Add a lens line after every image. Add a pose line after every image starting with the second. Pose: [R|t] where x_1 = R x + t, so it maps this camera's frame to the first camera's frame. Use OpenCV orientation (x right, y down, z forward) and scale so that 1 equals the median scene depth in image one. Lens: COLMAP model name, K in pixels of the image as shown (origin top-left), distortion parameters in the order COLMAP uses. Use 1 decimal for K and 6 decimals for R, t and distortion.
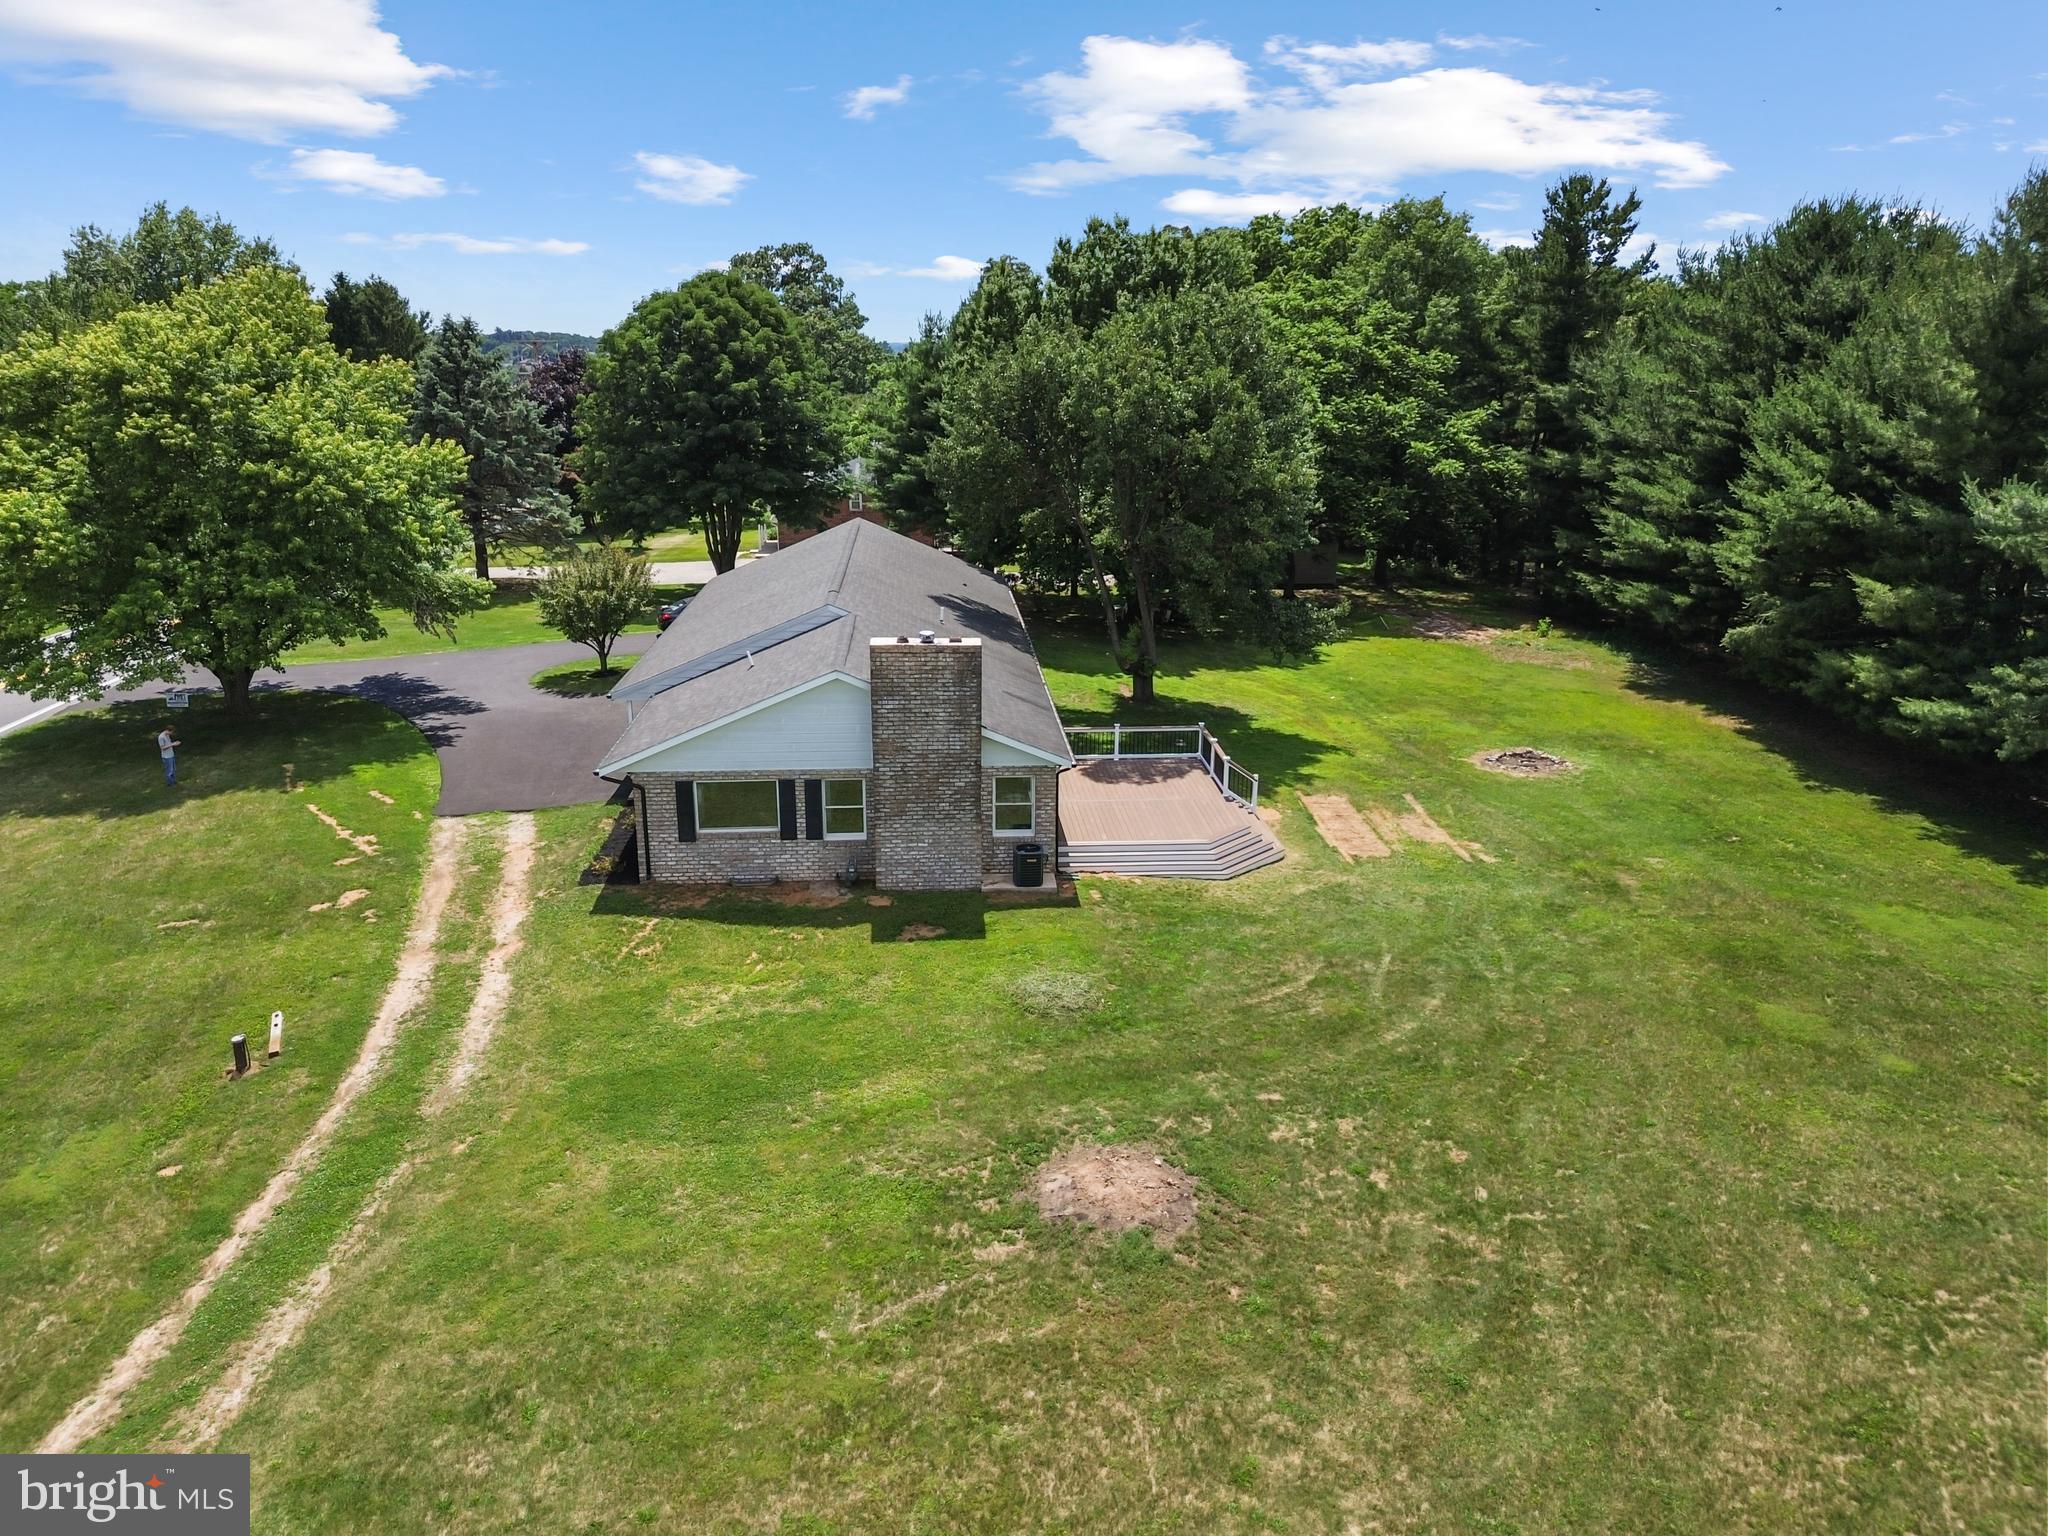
lens RADIAL K [[1450.2, 0, 1025.7], [0, 1450.2, 760.0], [0, 0, 1]] dist [0.073974, -0.064968]
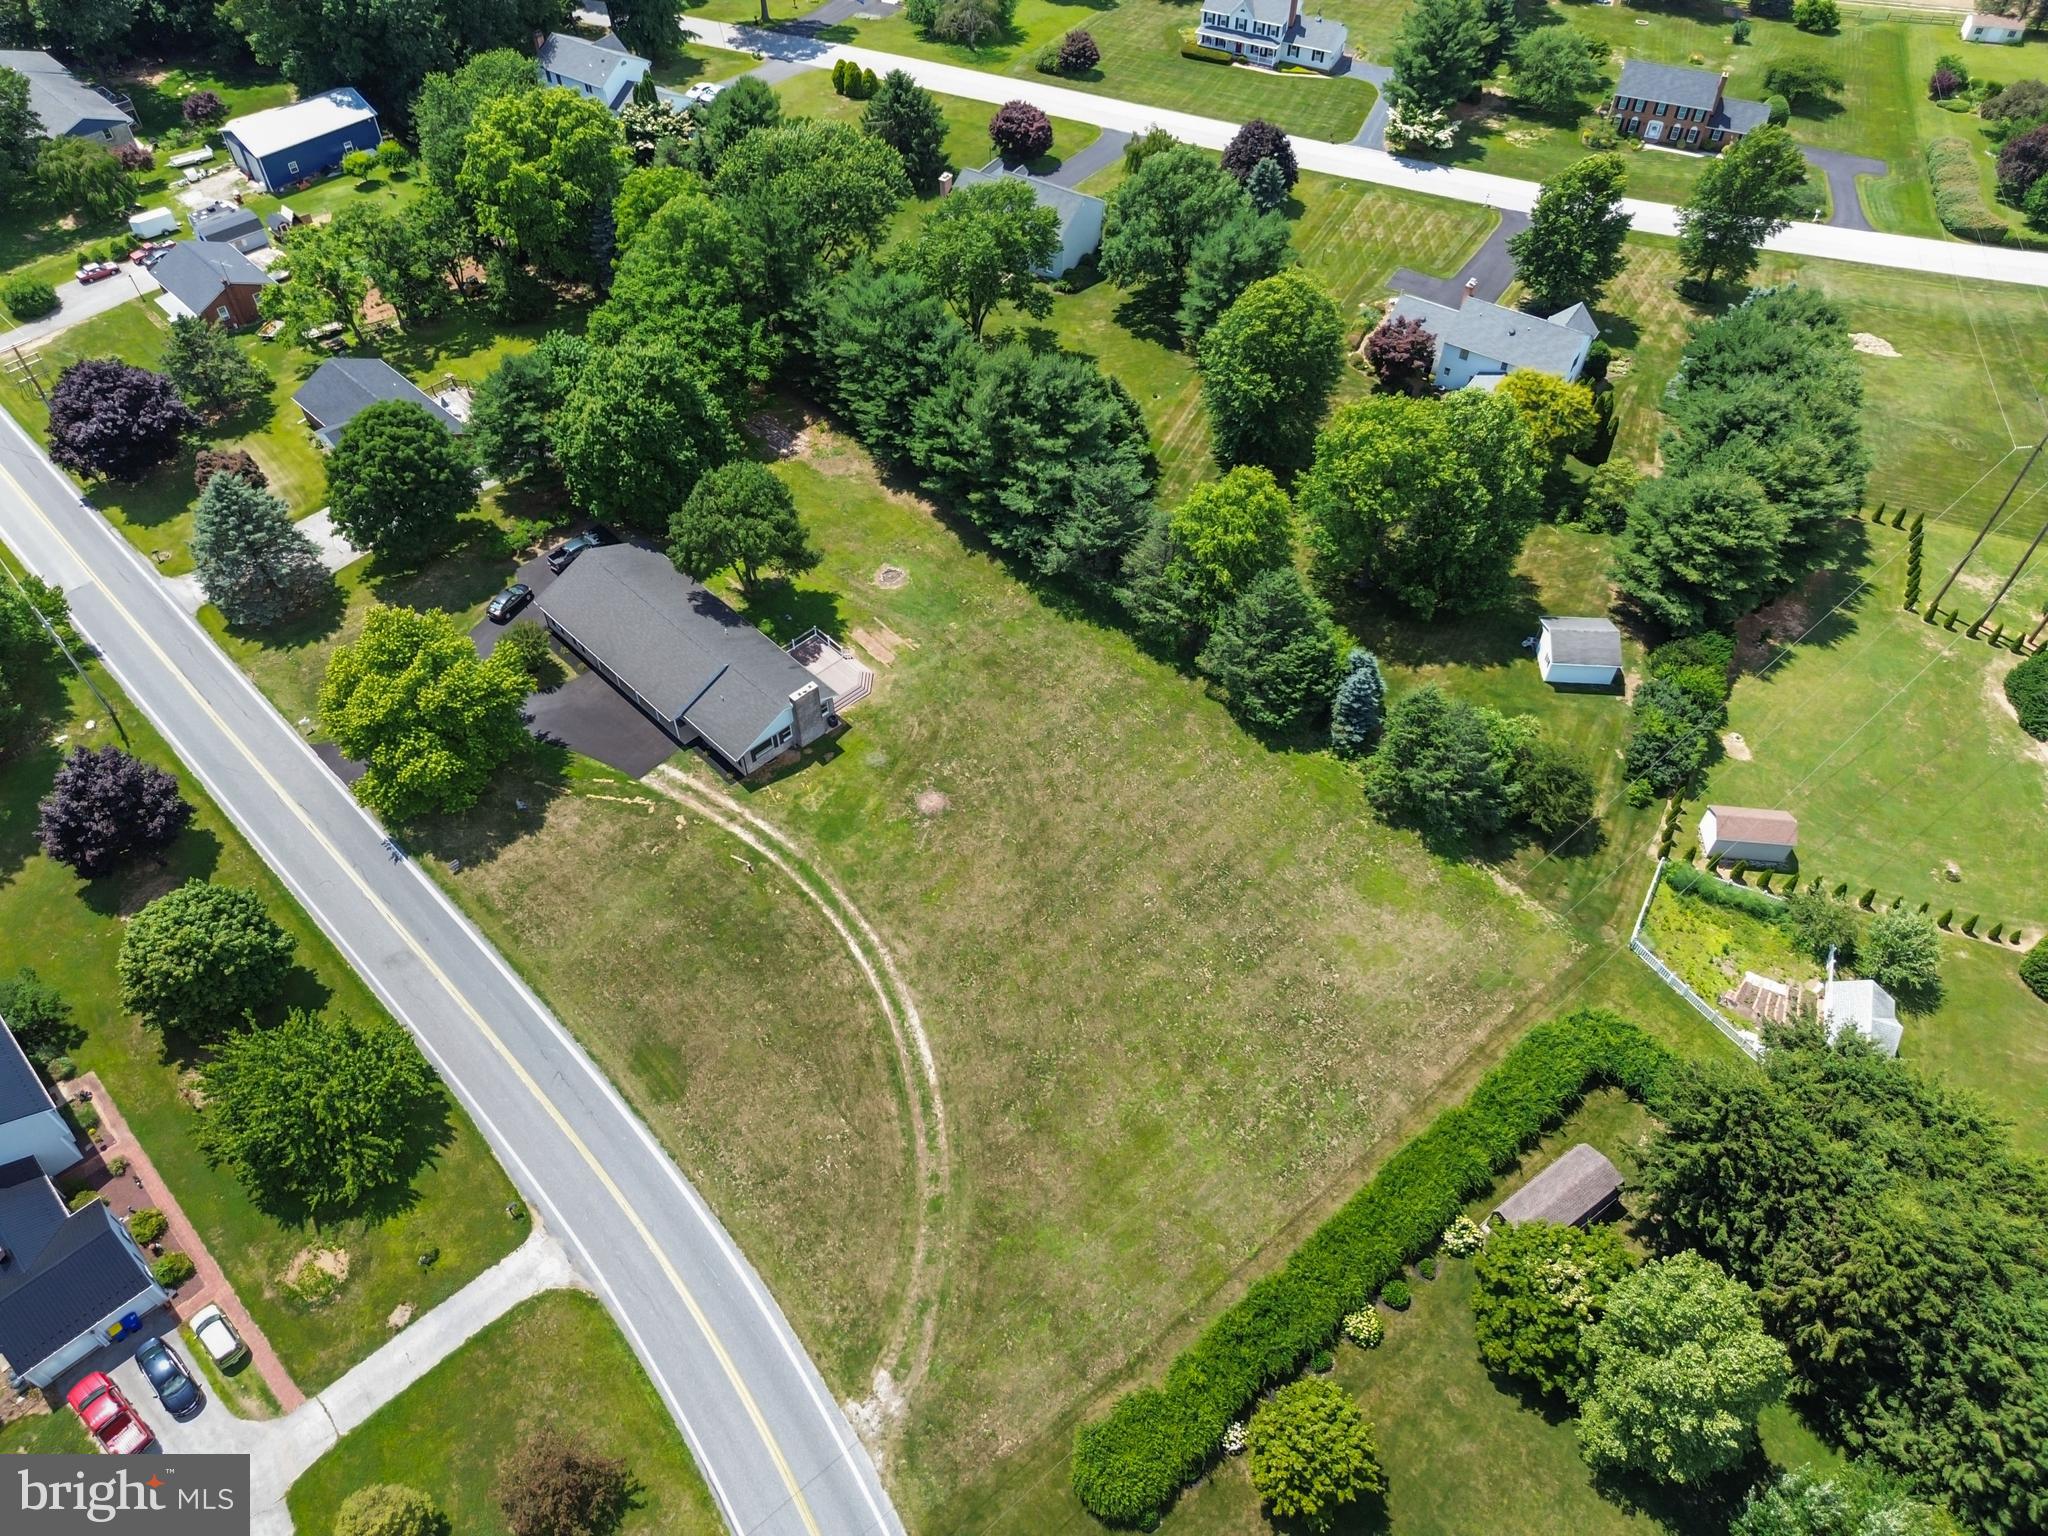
lens RADIAL K [[1449.4, 0, 1024.0], [0, 1449.4, 768.0], [0, 0, 1]] dist [0.087699, -0.115539]
pose [[0.760219, -0.489797, 0.426809, -1.239823], [0.176778, 0.788133, 0.589573, -1.889028], [-0.625153, -0.372754, 0.685739, -1.844702]]
